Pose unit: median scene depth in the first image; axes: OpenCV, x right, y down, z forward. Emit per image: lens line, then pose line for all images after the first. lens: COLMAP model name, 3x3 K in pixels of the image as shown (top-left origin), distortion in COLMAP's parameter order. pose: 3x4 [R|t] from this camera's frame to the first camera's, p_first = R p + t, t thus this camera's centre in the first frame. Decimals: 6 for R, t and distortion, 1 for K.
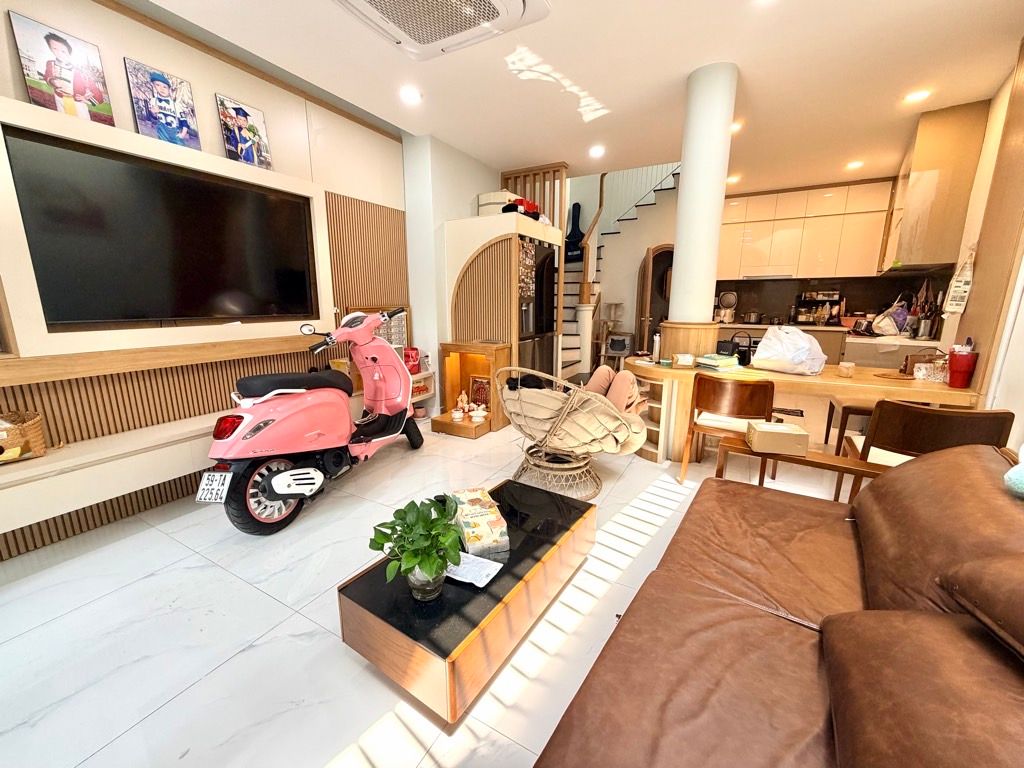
lens RADIAL K [[405.8, 0, 512.0], [0, 405.8, 384.0], [0, 0, 1]] dist [0.001257, 0.000323]
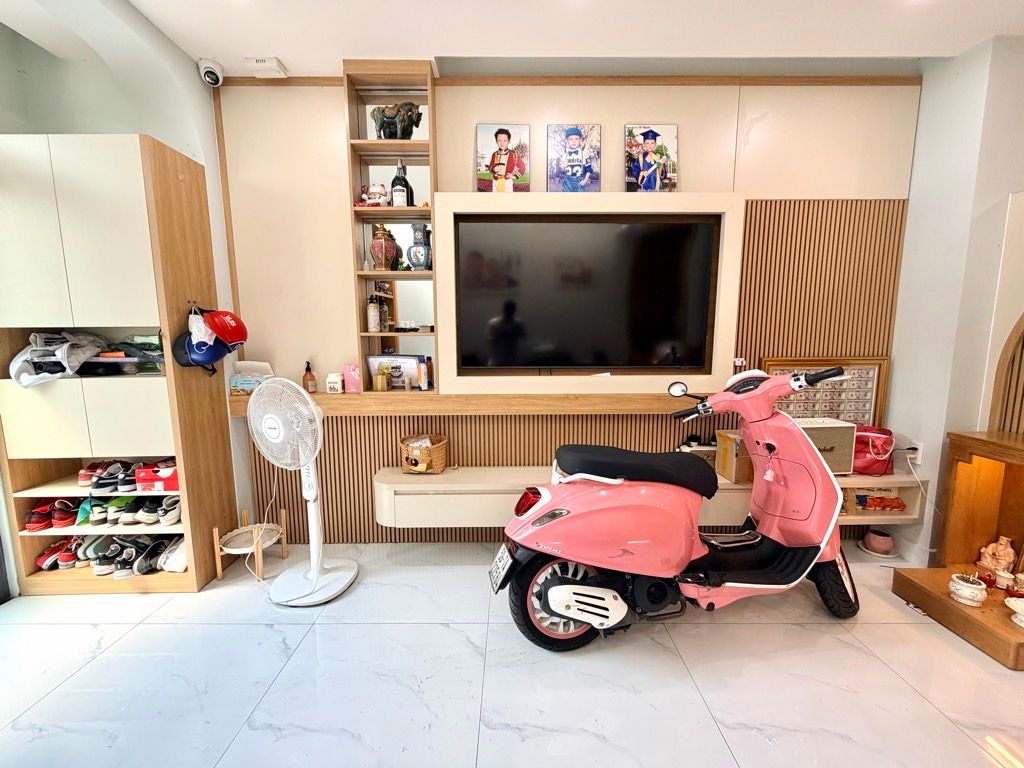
lens RADIAL K [[405.8, 0, 512.0], [0, 405.8, 384.0], [0, 0, 1]] dist [0.001257, 0.000323]
pose [[0.484024, 0.102519, -0.869029, -0.004245], [-0.175746, 0.984267, 0.018228, -0.111703], [0.857225, 0.143905, 0.494426, 0.396820]]
